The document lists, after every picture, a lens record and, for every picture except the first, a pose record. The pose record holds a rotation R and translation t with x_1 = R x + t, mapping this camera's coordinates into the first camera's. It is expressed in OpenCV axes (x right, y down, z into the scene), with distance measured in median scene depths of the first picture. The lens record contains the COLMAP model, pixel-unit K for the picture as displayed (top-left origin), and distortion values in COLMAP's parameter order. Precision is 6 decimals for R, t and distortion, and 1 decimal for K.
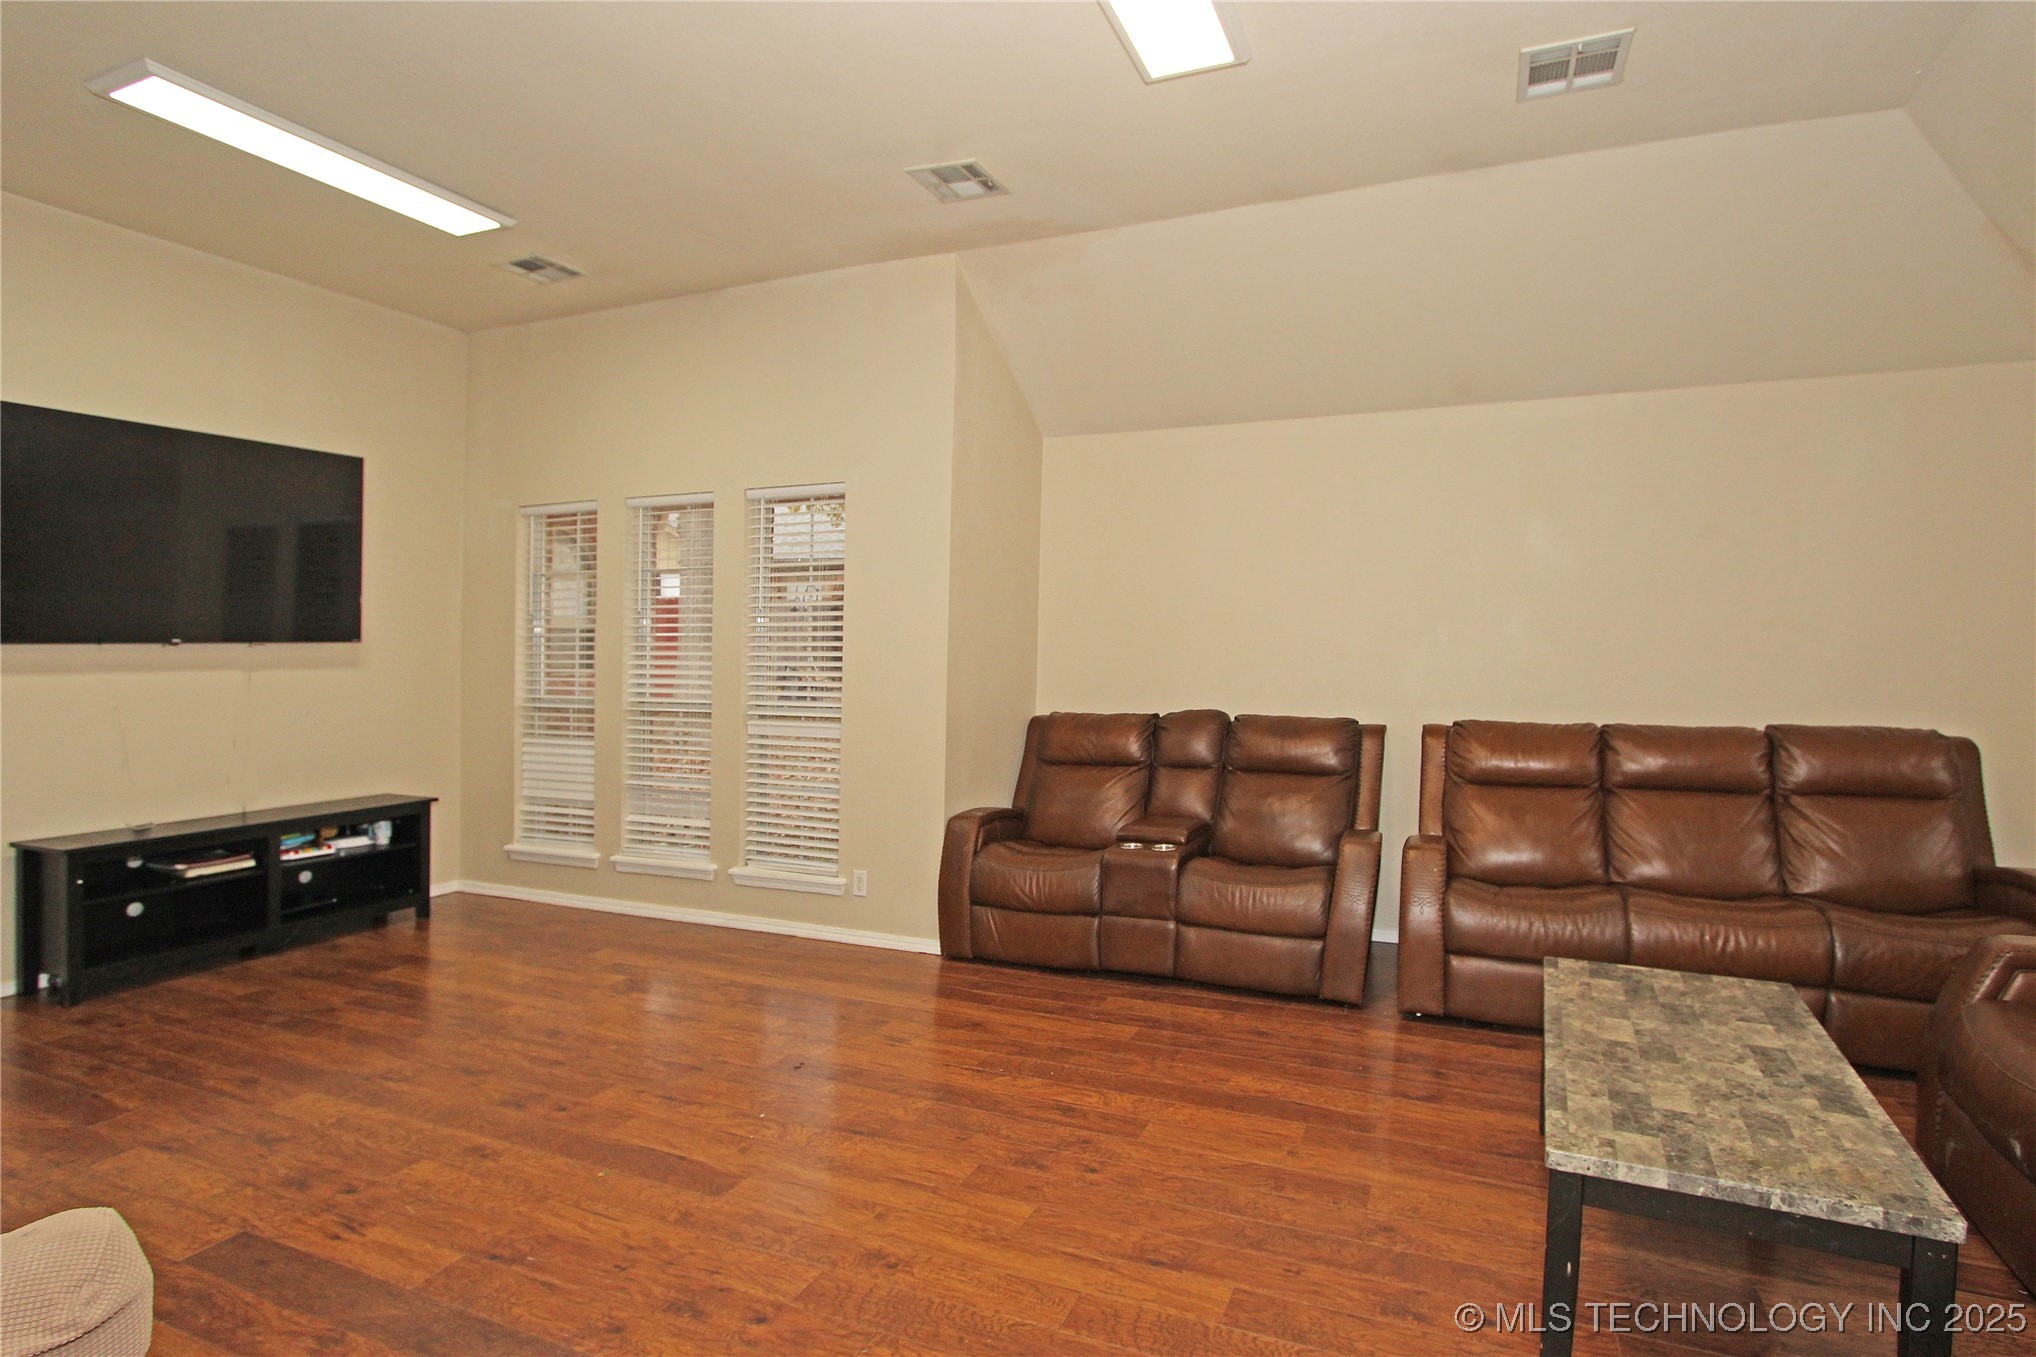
lens RADIAL K [[1115.0, 0, 1018.3], [0, 1115.0, 682.5], [0, 0, 1]] dist [-0.022377, -0.000908]
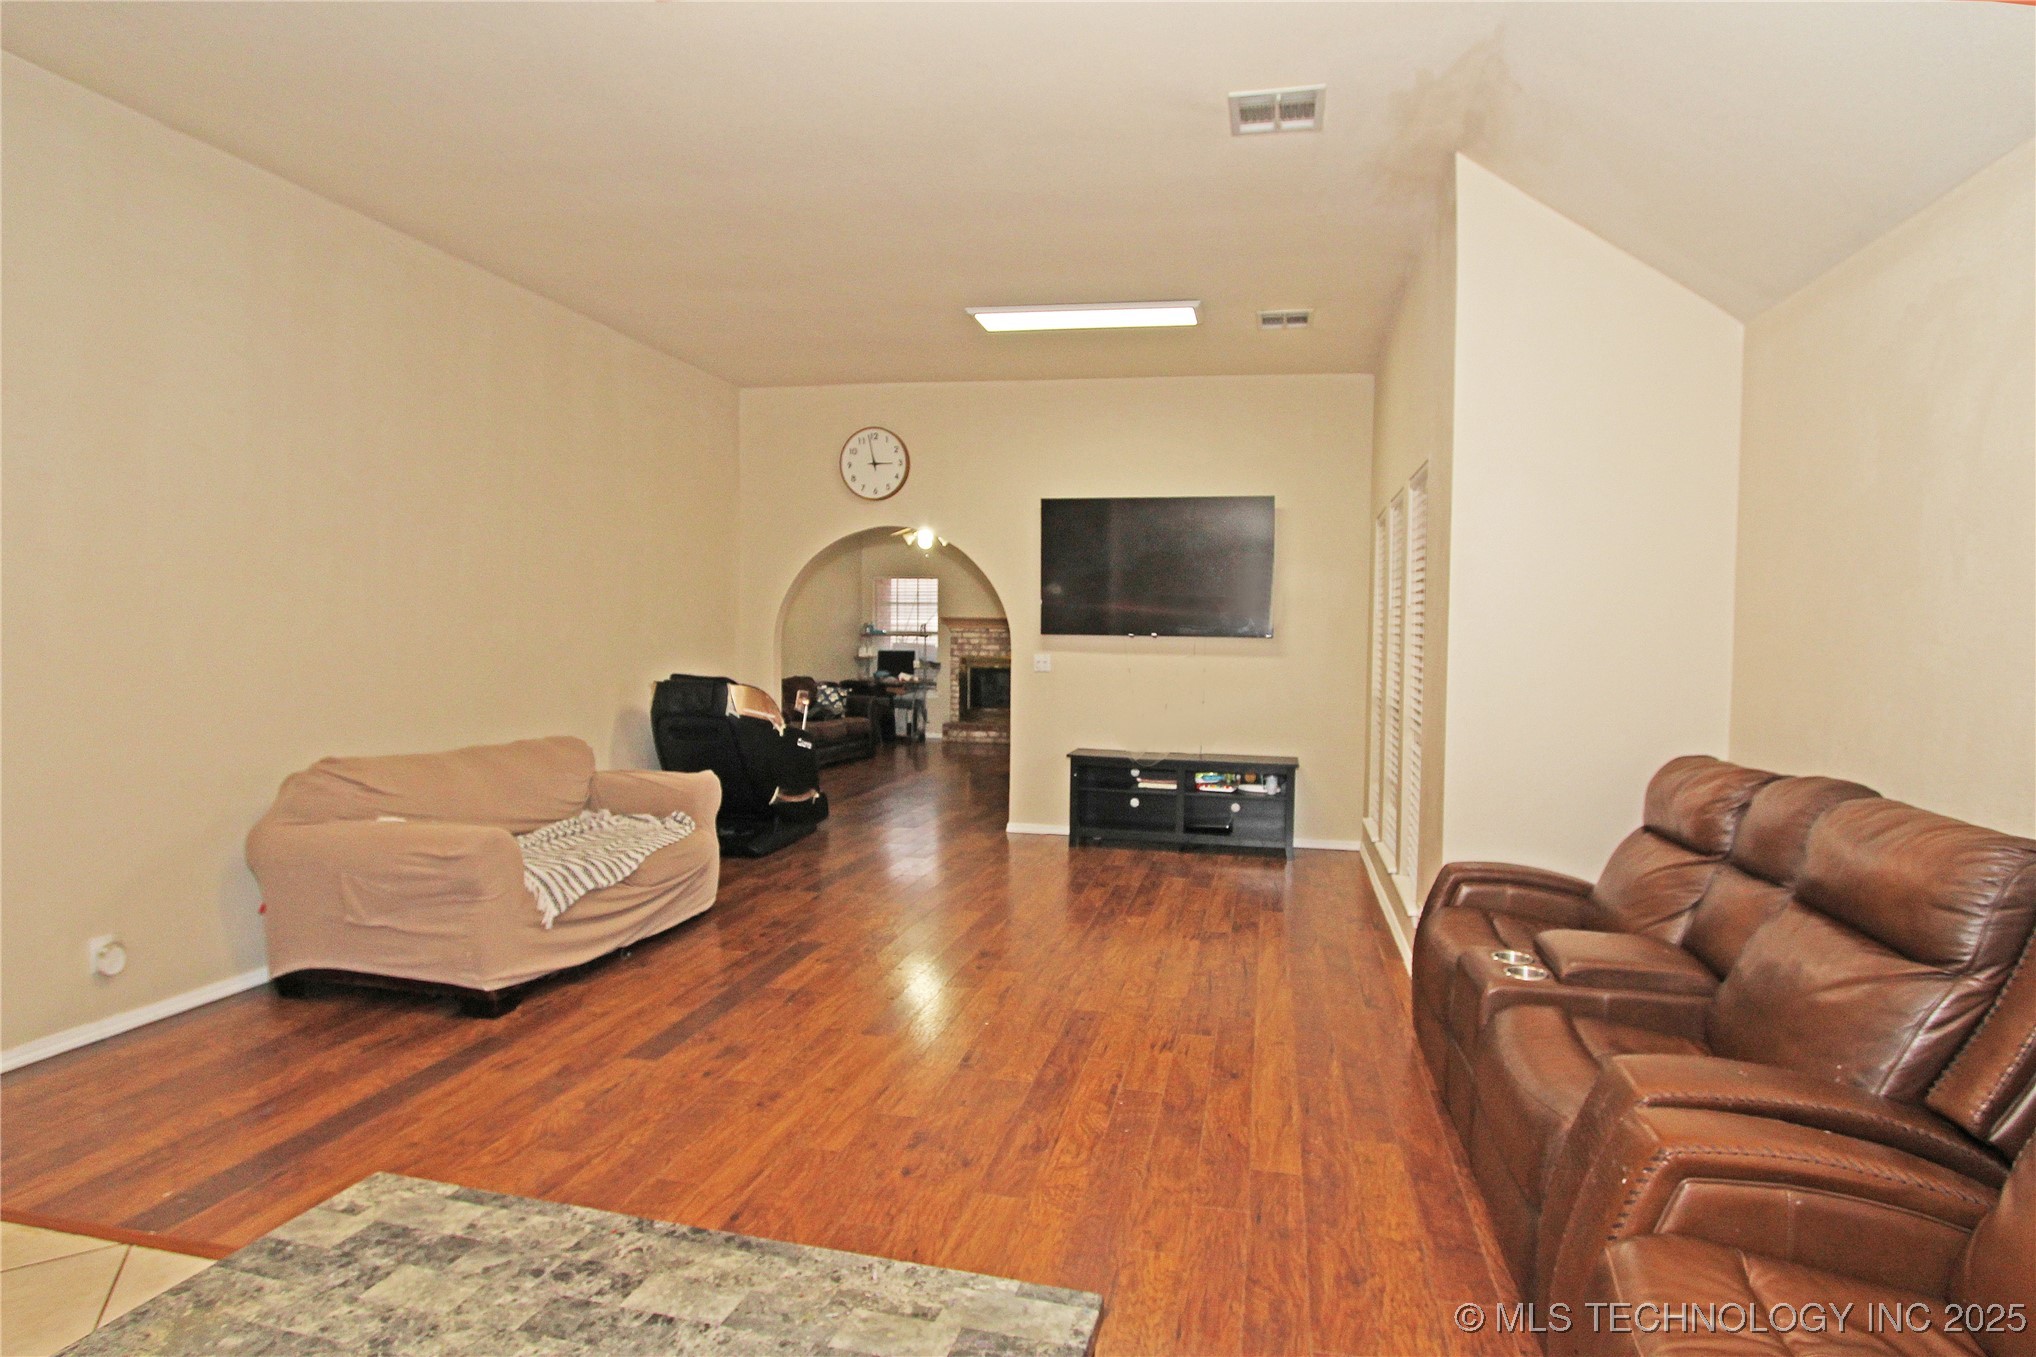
lens RADIAL K [[993.9, 0, 1026.3], [0, 993.9, 660.1], [0, 0, 1]] dist [-0.015485, 0.000900]
pose [[0.173764, 0.030408, -0.984318, 0.949635], [-0.049200, 0.998543, 0.022162, -0.039360], [0.983558, 0.044578, 0.175007, 0.944789]]
